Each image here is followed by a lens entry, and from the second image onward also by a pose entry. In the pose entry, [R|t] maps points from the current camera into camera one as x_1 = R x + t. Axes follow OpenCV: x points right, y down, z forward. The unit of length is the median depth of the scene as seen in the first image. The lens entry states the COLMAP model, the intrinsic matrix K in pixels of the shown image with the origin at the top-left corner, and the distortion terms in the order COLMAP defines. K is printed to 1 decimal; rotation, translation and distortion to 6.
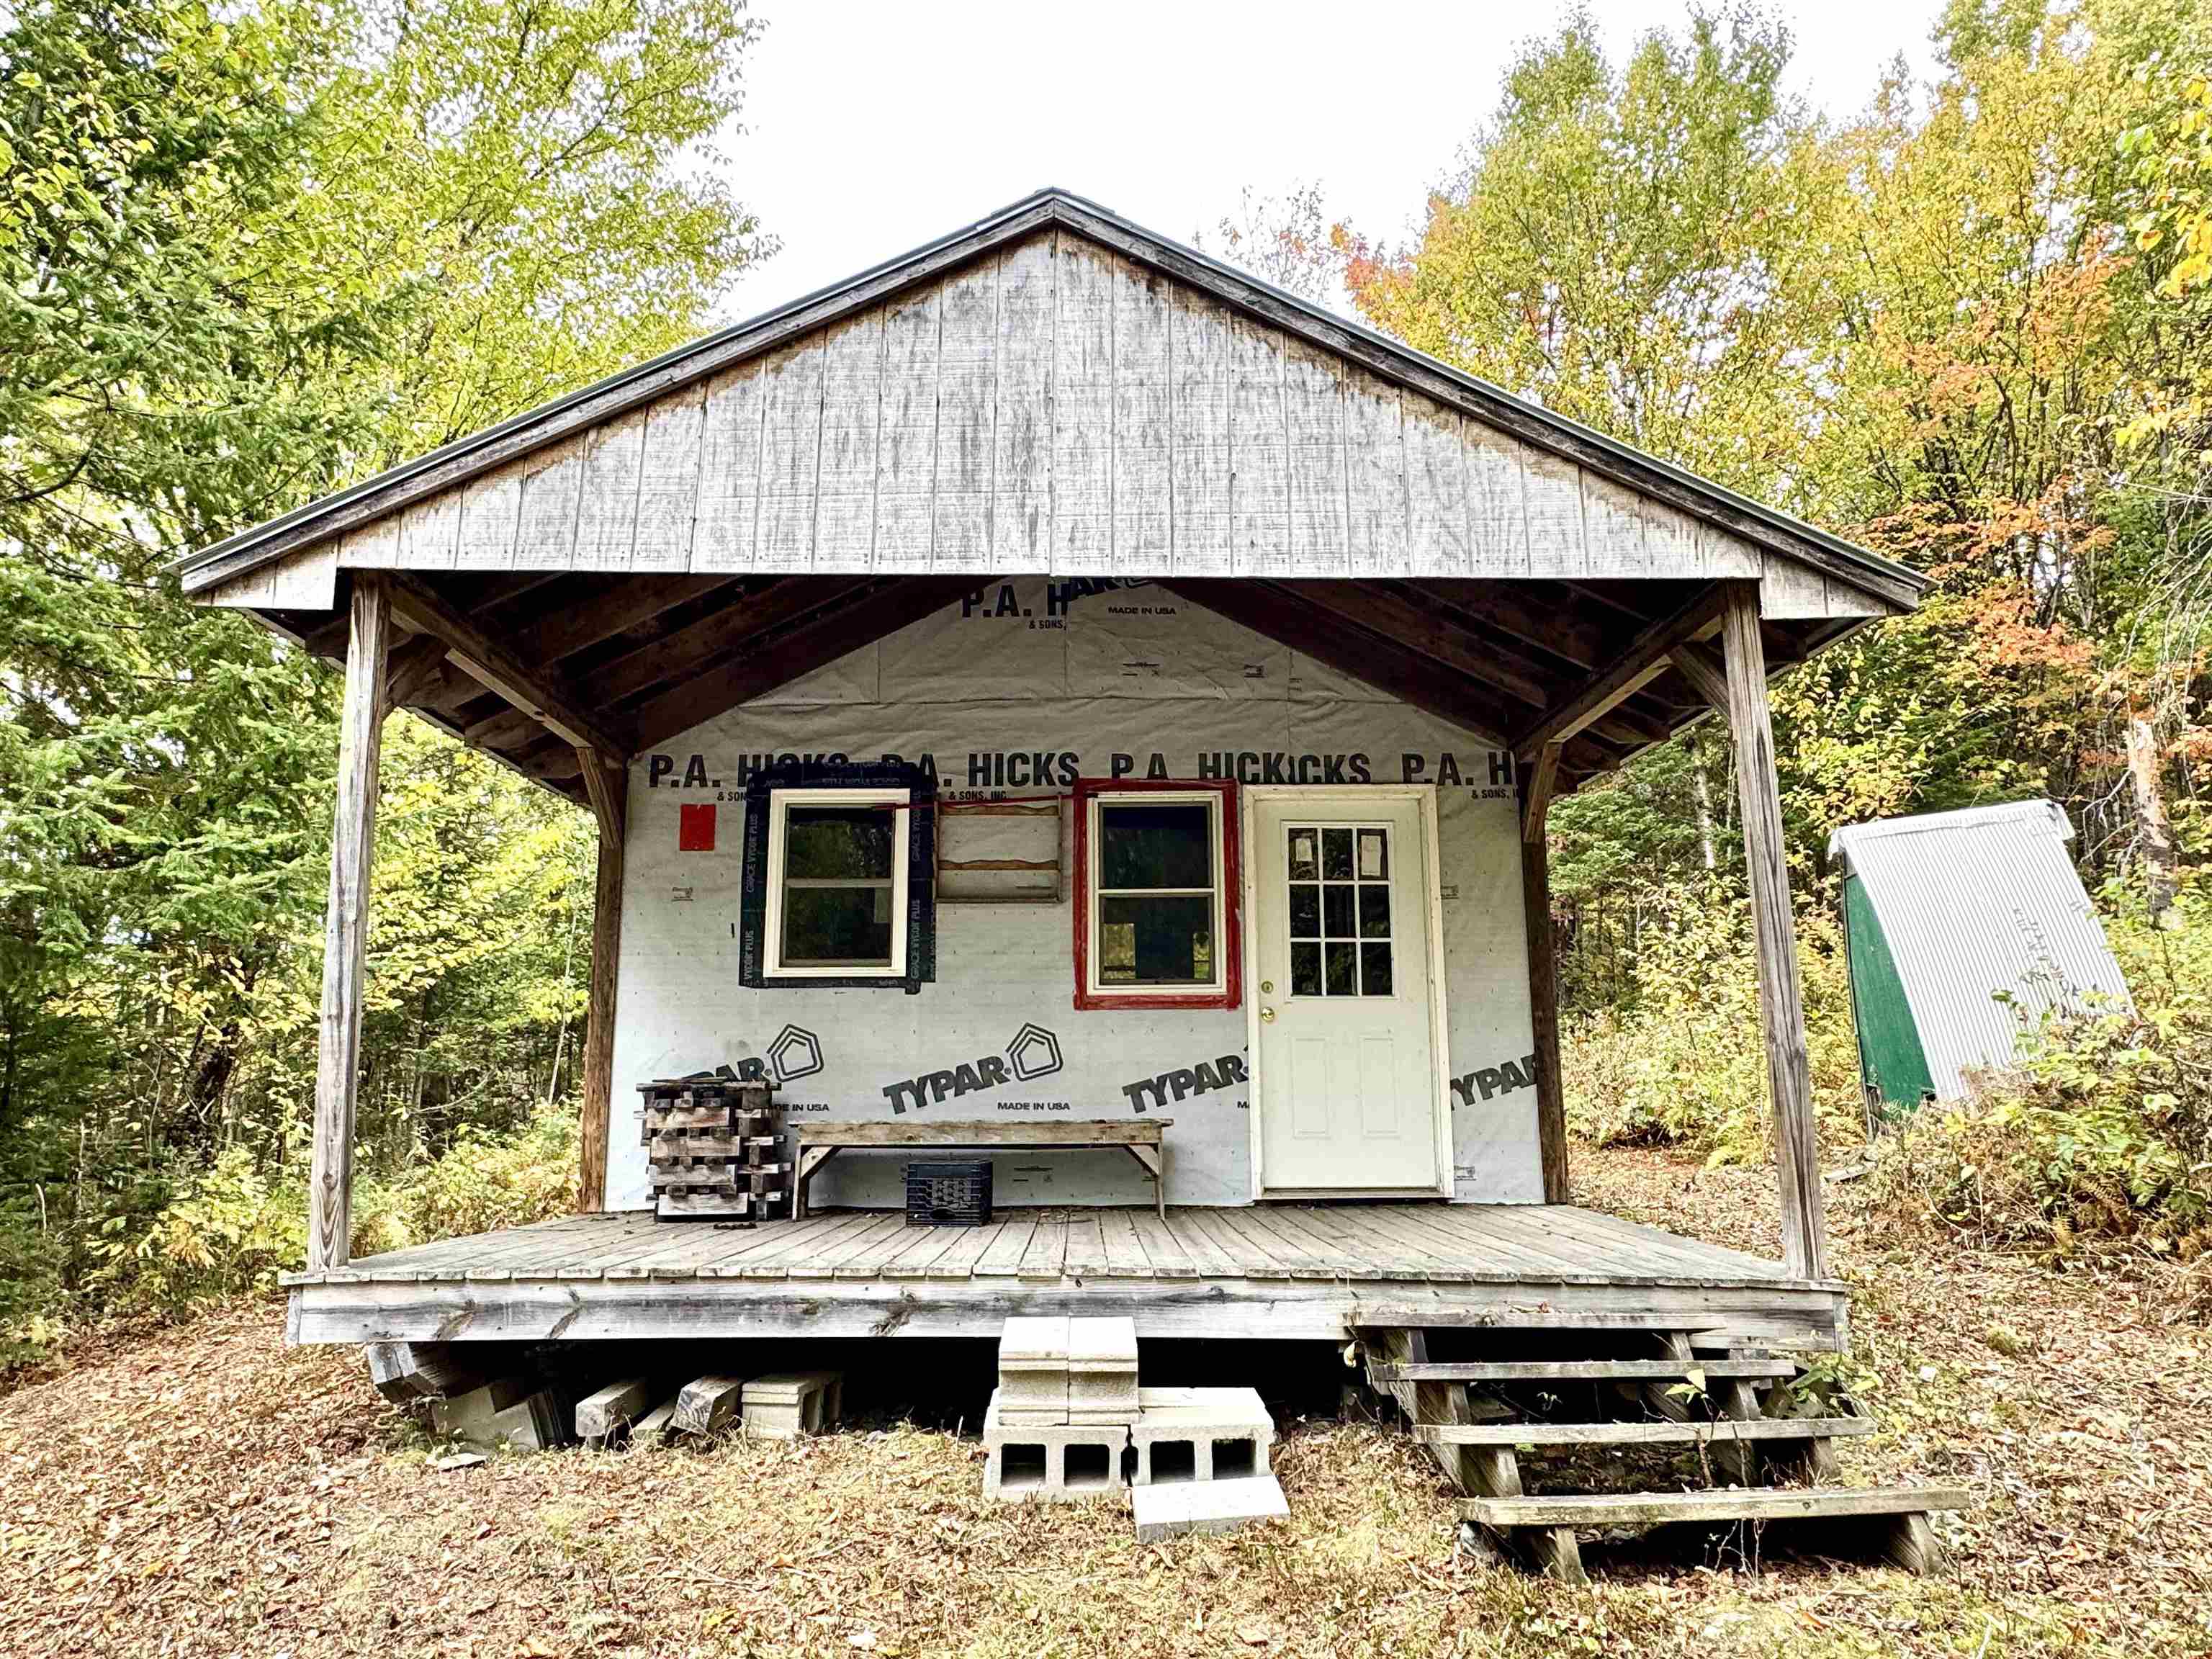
lens RADIAL K [[1271.4, 0, 1098.2], [0, 1271.4, 830.2], [0, 0, 1]] dist [-0.002739, -0.000627]
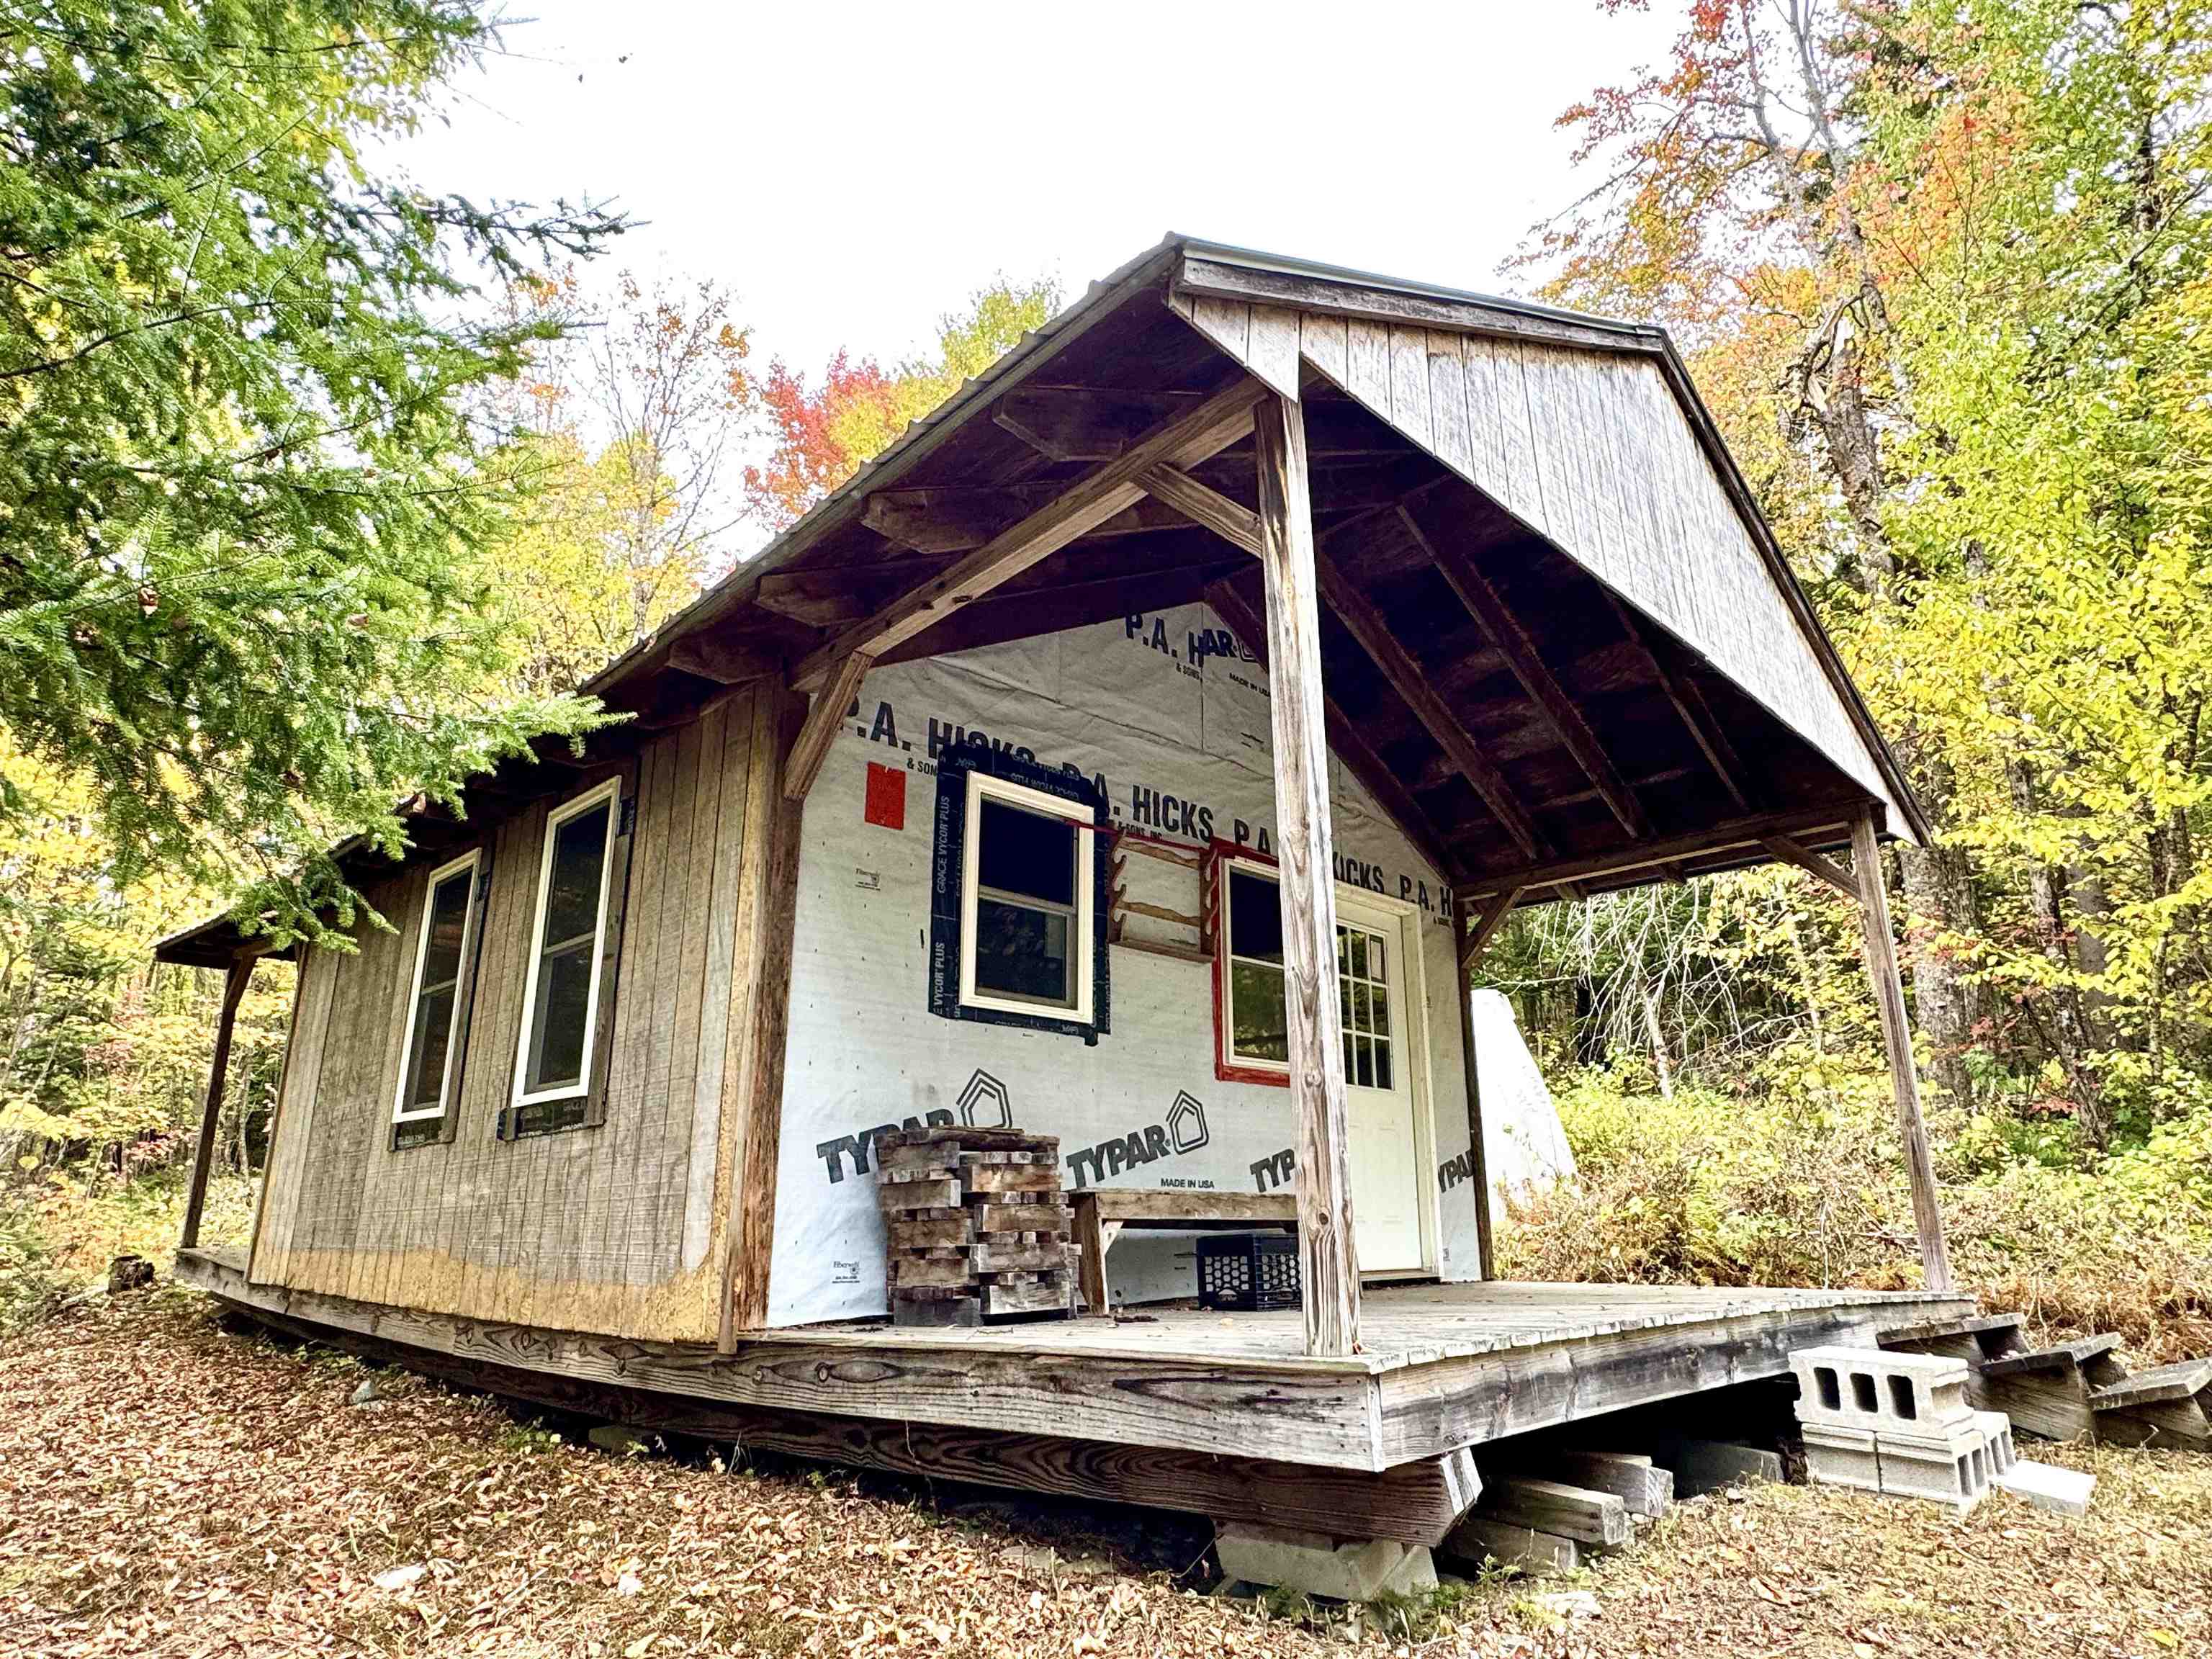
lens RADIAL K [[1271.4, 0, 1097.3], [0, 1271.4, 833.6], [0, 0, 1]] dist [-0.002739, -0.000627]
pose [[0.721475, 0.206306, 0.660993, -0.717451], [-0.128286, 0.977883, -0.165189, 0.127565], [-0.680454, 0.034384, 0.731984, 0.364620]]
